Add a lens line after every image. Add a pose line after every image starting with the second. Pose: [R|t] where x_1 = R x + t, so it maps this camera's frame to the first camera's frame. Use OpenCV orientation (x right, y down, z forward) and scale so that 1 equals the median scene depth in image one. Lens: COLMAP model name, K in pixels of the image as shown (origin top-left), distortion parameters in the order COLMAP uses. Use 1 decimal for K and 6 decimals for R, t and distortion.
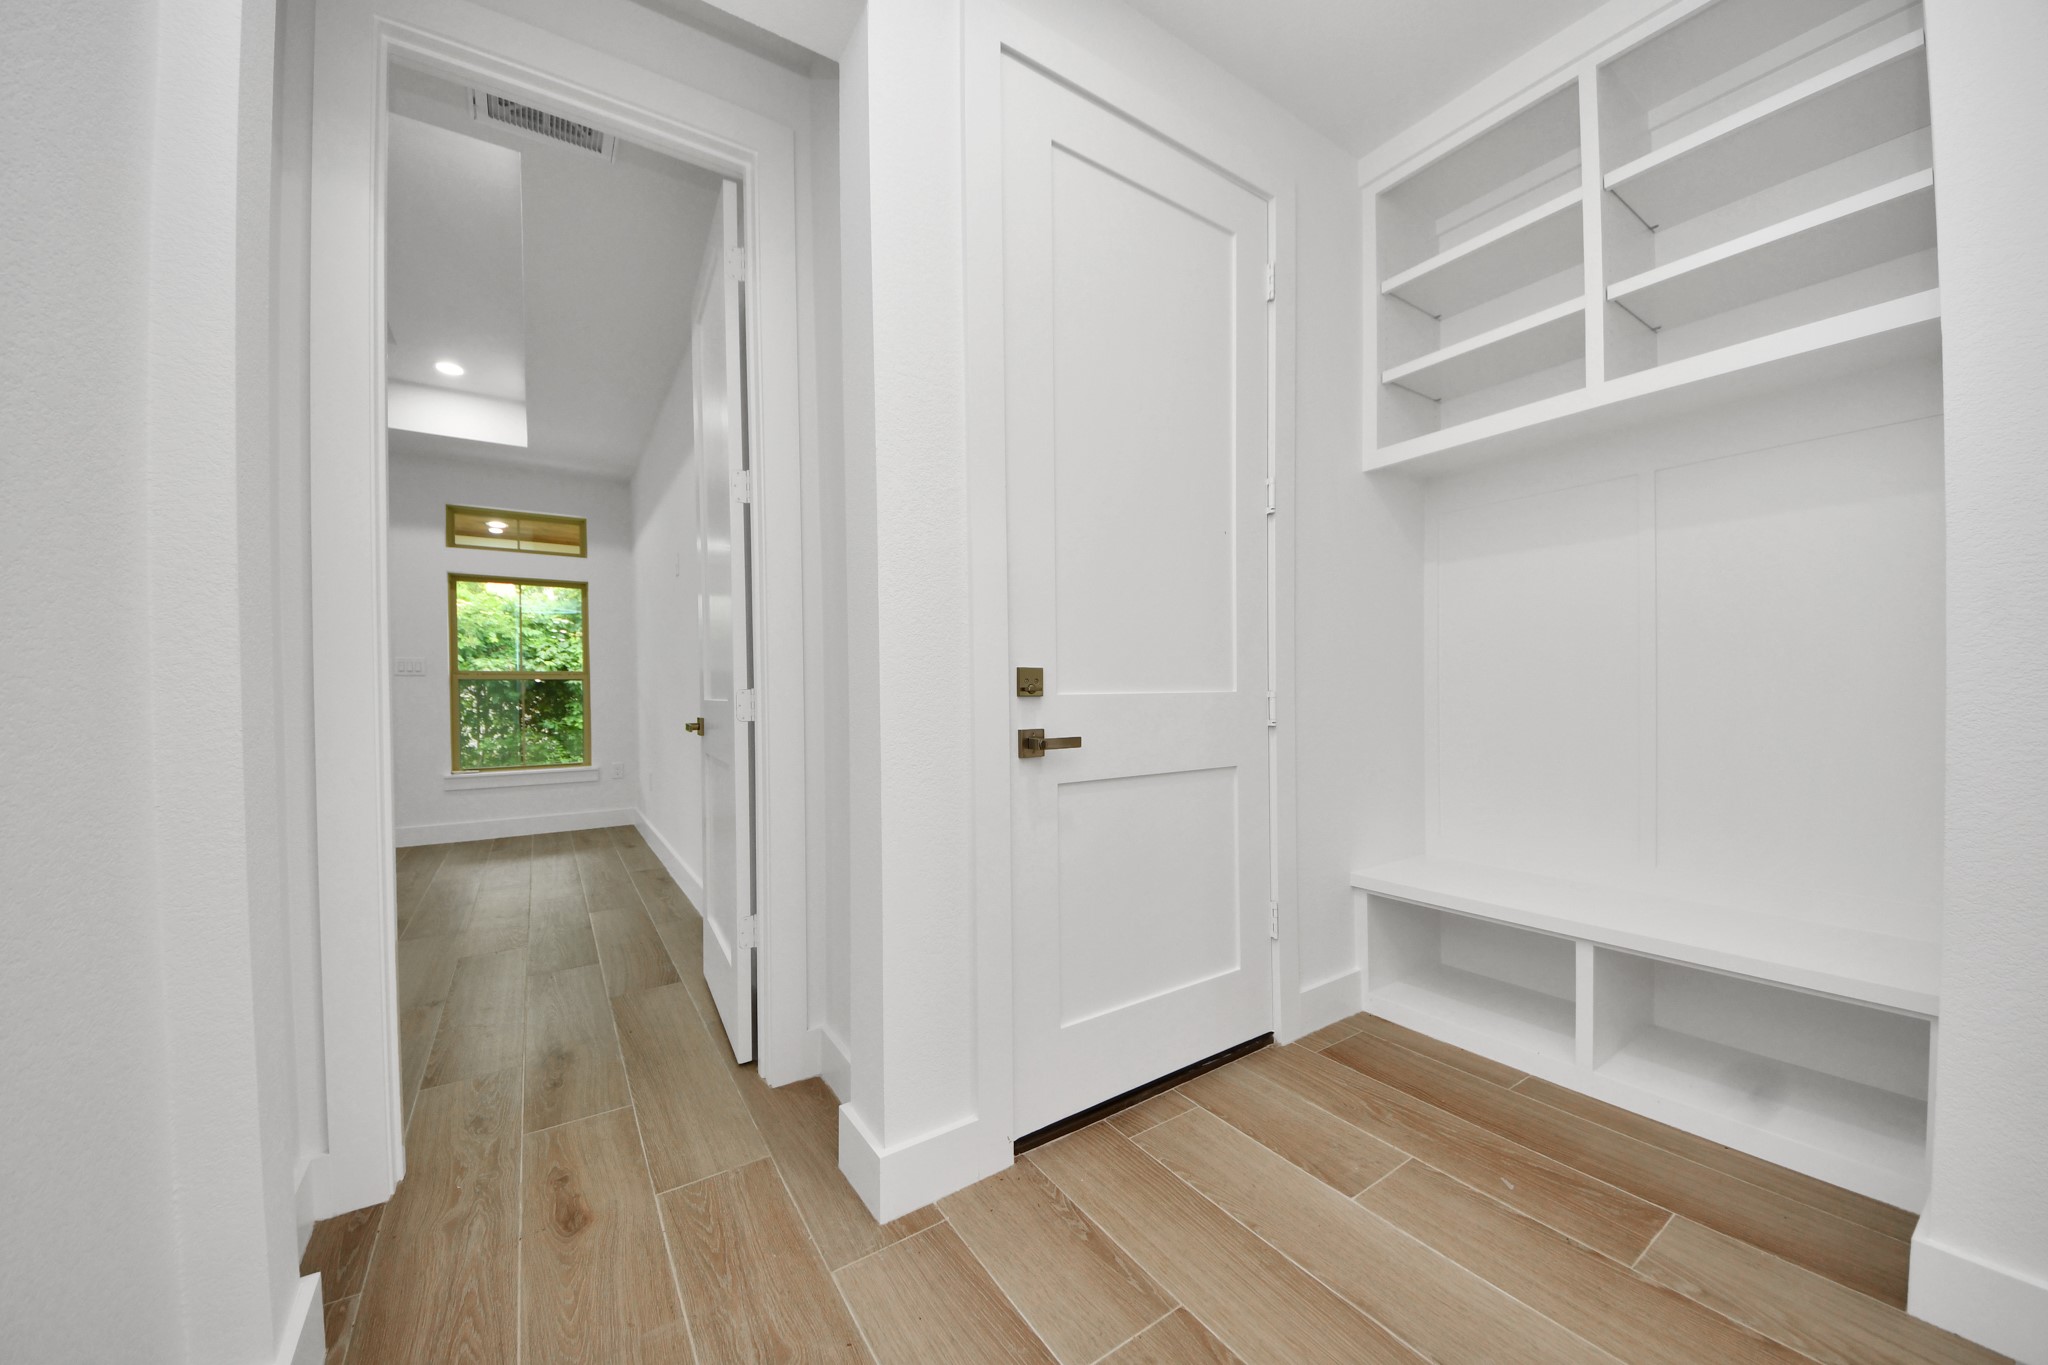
lens RADIAL K [[724.7, 0, 1026.1], [0, 724.7, 696.0], [0, 0, 1]] dist [0.032089, -0.021598]
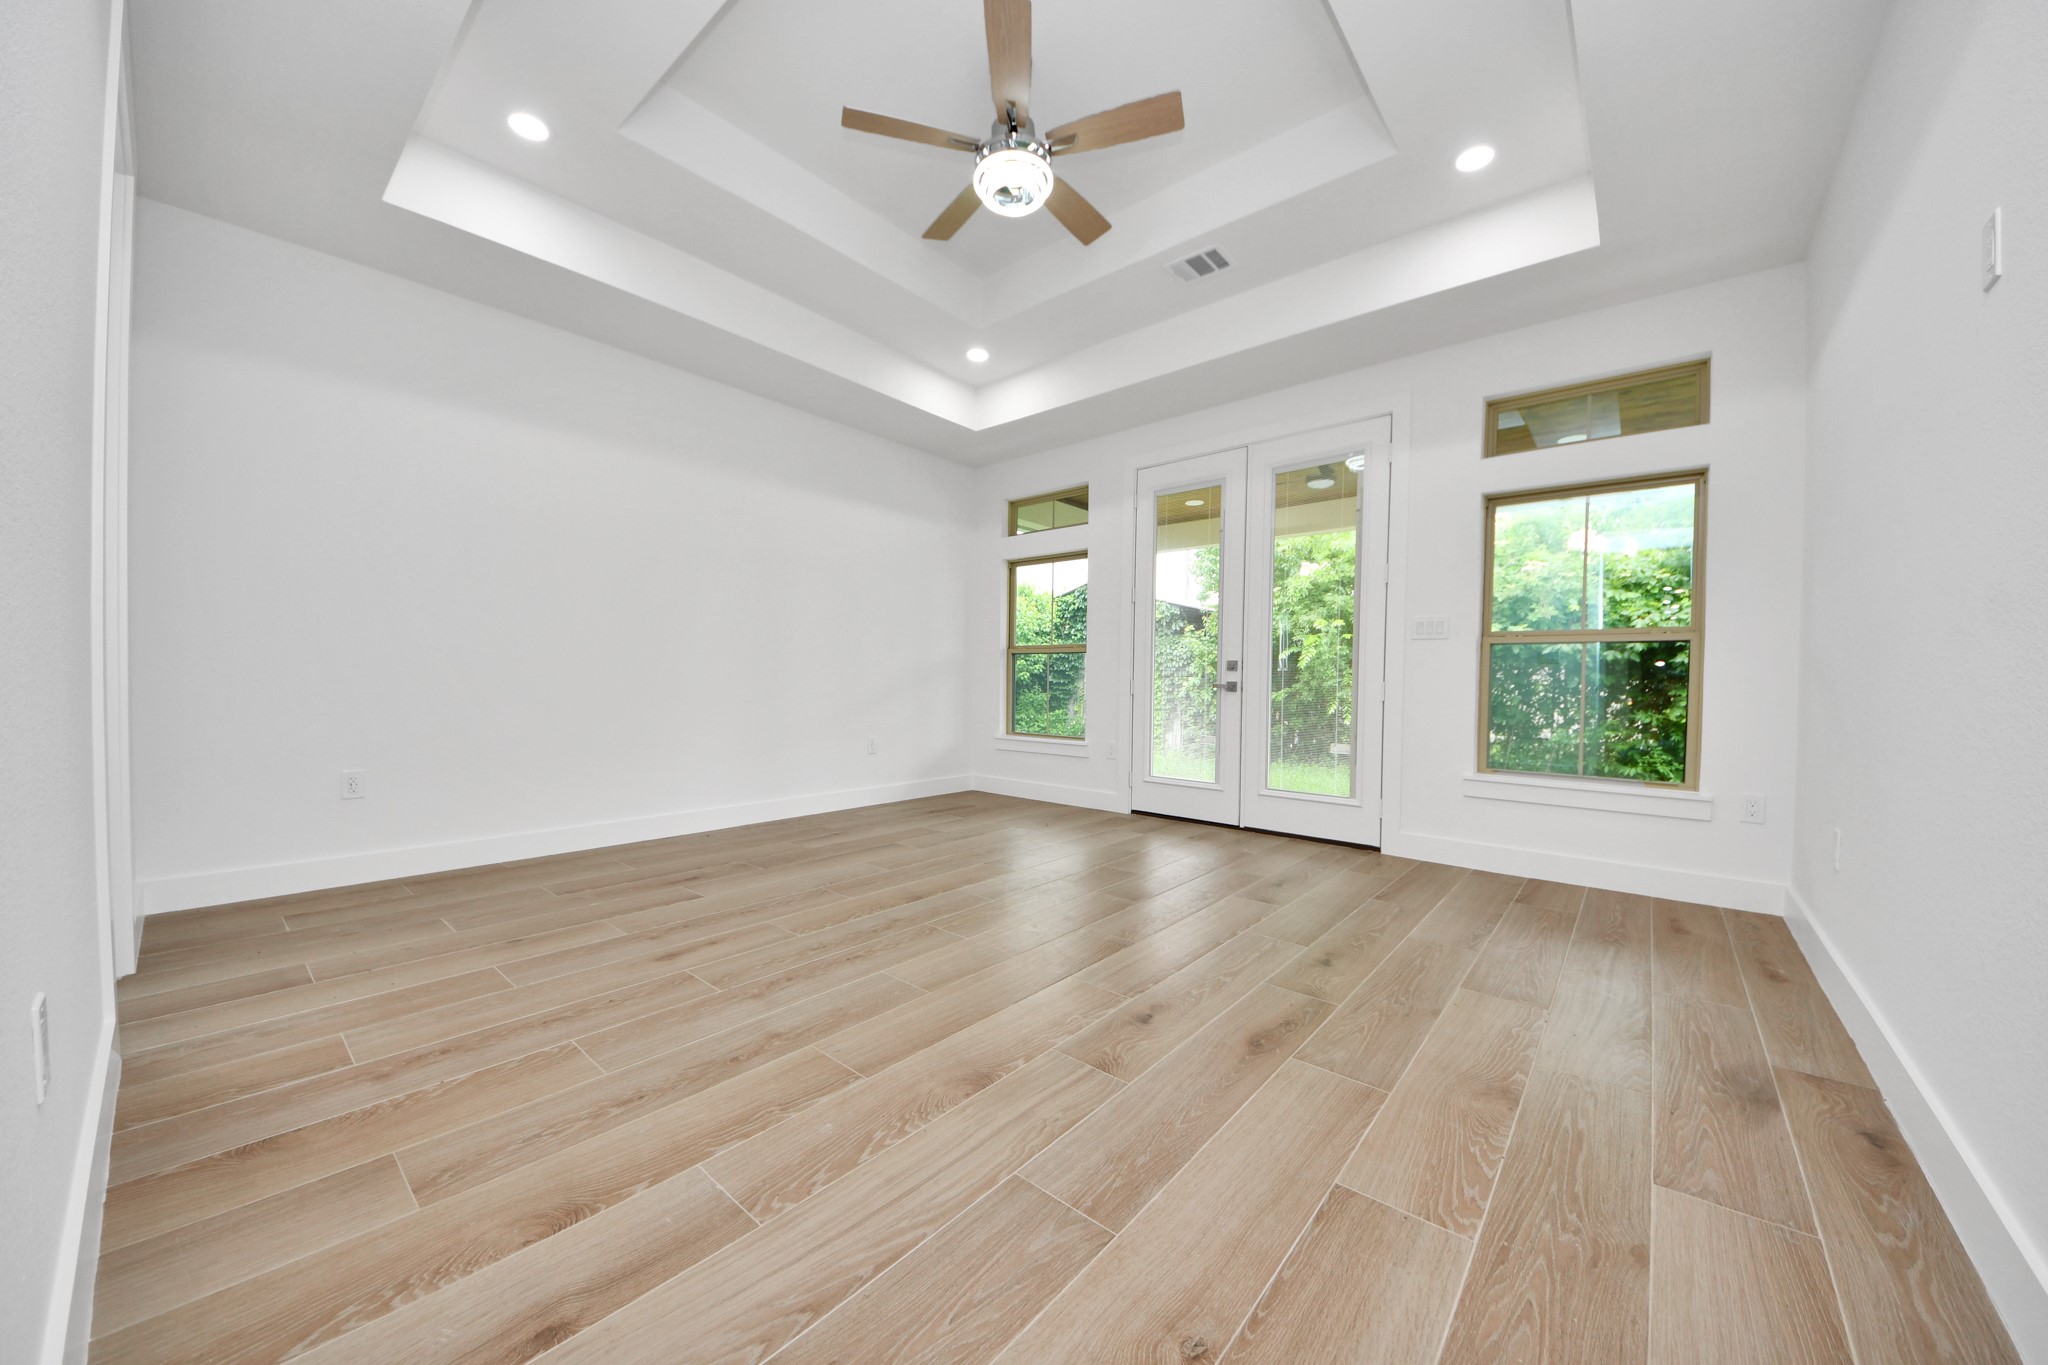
lens RADIAL K [[724.7, 0, 1026.1], [0, 724.7, 696.0], [0, 0, 1]] dist [0.032089, -0.021598]
pose [[0.274146, 0.038259, -0.960927, -0.109307], [-0.024119, 0.999168, 0.032901, 0.007531], [0.961386, 0.014157, 0.274841, 0.192571]]
